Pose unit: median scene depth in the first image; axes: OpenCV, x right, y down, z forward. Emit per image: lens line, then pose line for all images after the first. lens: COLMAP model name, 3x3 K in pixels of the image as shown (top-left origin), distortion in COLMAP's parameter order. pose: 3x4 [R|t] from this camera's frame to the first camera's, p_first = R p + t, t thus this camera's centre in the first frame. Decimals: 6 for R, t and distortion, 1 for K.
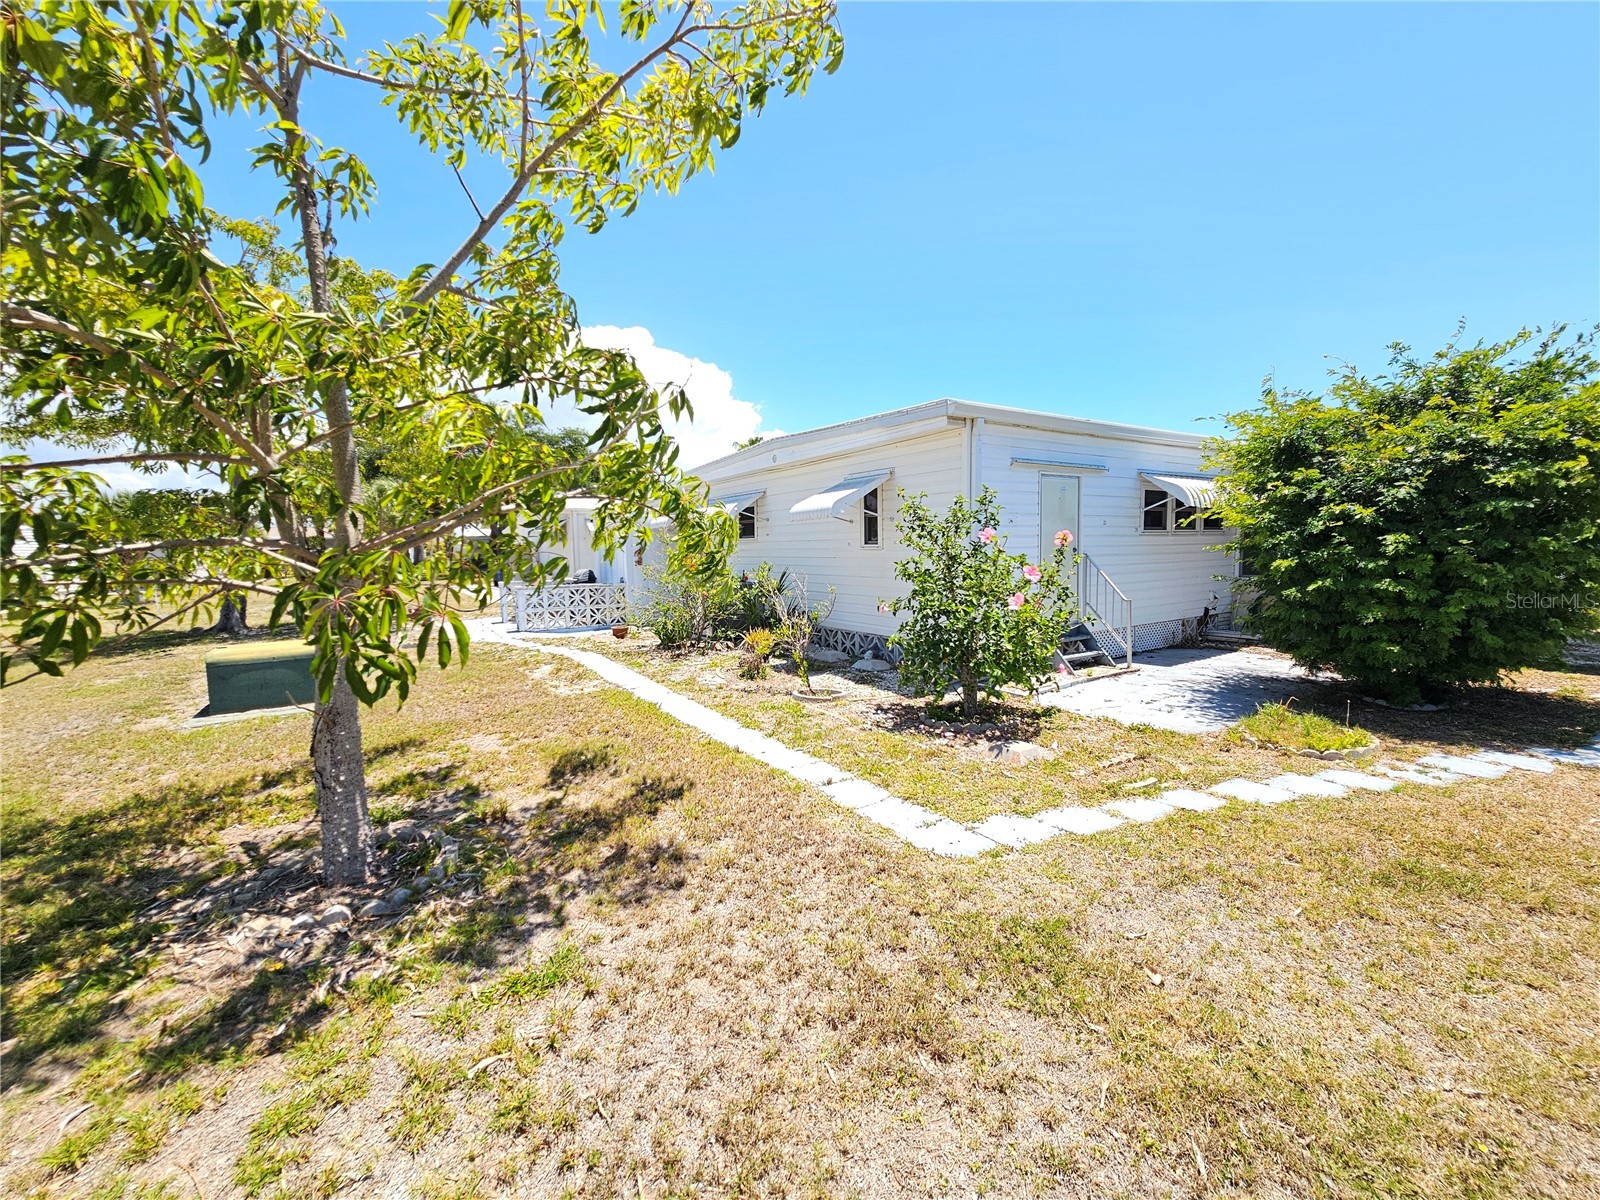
lens RADIAL K [[651.7, 0, 803.3], [0, 651.7, 603.0], [0, 0, 1]] dist [-0.000876, -0.000004]
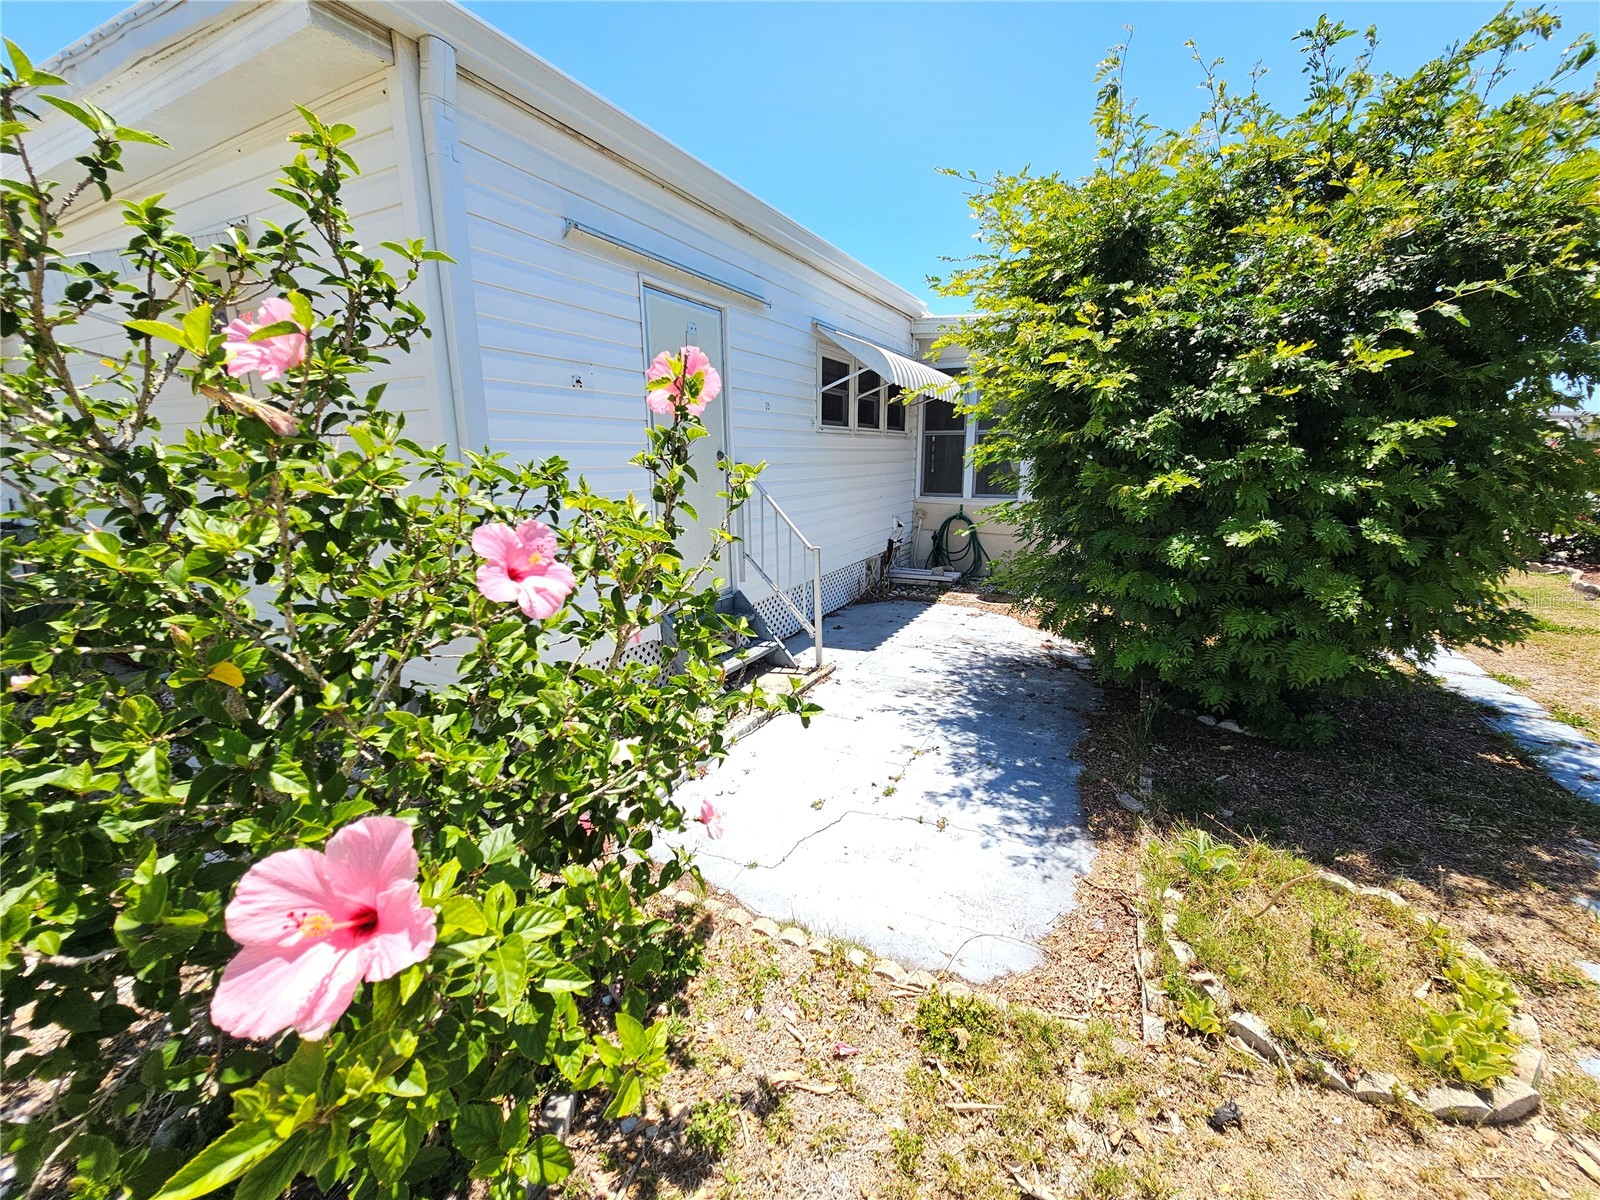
lens RADIAL K [[651.7, 0, 804.2], [0, 651.7, 598.2], [0, 0, 1]] dist [-0.000876, -0.000004]
pose [[0.864484, -0.094360, 0.493724, 0.209635], [0.030281, 0.990215, 0.136228, -0.036911], [-0.501747, -0.102817, 0.858882, 0.514144]]
